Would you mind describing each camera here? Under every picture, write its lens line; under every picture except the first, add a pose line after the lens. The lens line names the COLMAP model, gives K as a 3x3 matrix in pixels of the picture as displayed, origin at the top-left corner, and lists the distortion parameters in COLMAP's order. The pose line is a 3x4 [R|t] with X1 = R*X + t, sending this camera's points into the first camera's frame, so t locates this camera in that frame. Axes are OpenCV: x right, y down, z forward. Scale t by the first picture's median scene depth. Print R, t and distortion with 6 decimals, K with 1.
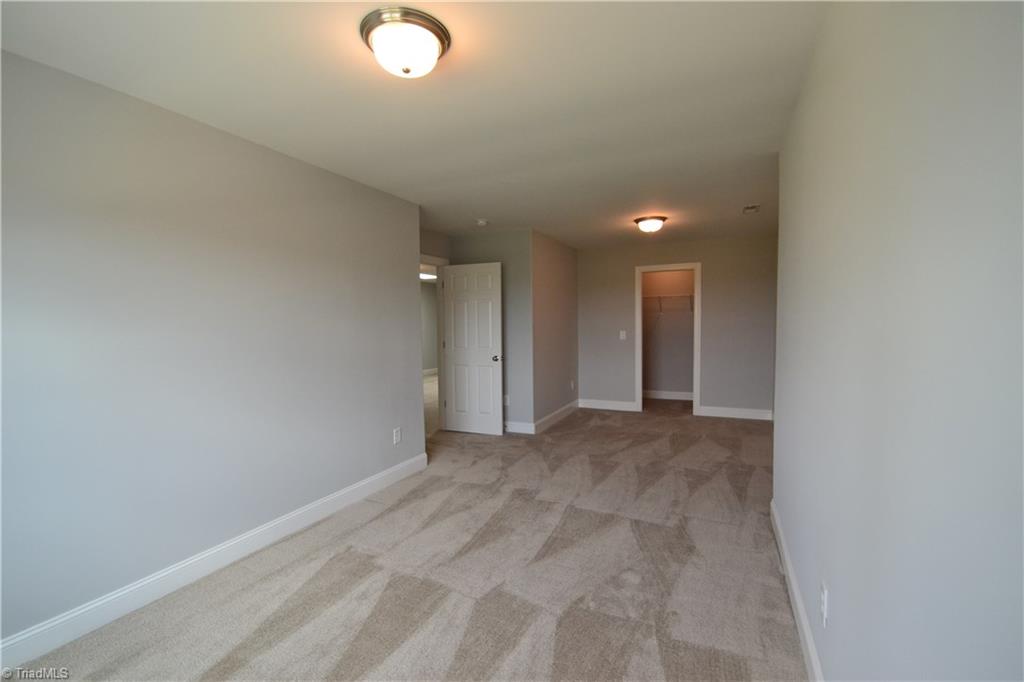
lens RADIAL K [[460.1, 0, 512.2], [0, 460.1, 344.8], [0, 0, 1]] dist [-0.000752, -0.003136]
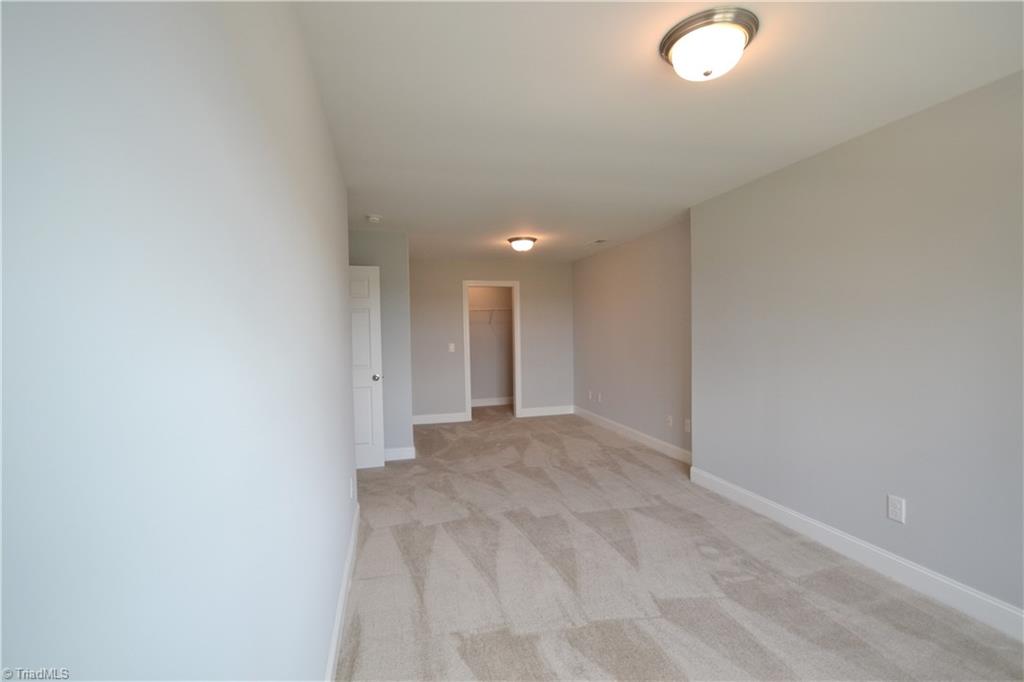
lens RADIAL K [[460.1, 0, 509.9], [0, 460.1, 336.2], [0, 0, 1]] dist [-0.000752, -0.003136]
pose [[0.767380, -0.010402, 0.641108, -0.688574], [0.041936, 0.998542, -0.033994, -0.013447], [-0.639819, 0.052972, 0.766698, 0.314060]]
